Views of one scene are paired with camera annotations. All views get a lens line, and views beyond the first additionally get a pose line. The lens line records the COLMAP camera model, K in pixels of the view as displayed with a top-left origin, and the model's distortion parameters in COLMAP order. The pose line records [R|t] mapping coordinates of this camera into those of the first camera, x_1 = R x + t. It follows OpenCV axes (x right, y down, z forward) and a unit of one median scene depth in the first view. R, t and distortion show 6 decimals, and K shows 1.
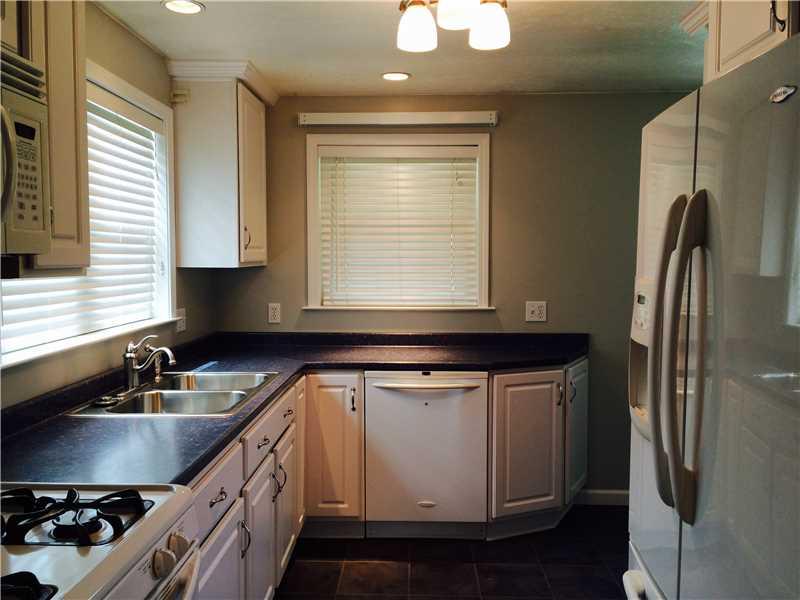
lens RADIAL K [[681.6, 0, 396.2], [0, 681.6, 295.6], [0, 0, 1]] dist [0.075411, -0.077576]
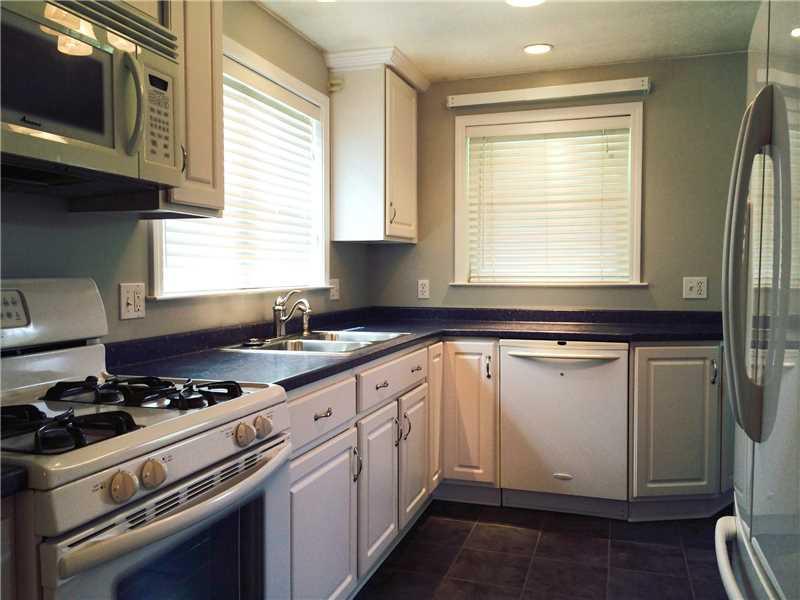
lens RADIAL K [[681.6, 0, 396.2], [0, 681.6, 295.6], [0, 0, 1]] dist [0.075411, -0.077576]
pose [[0.958776, 0.008492, -0.284037, 0.093873], [-0.014650, 0.999701, -0.019563, 0.067377], [0.283786, 0.022917, 0.958614, -0.019482]]
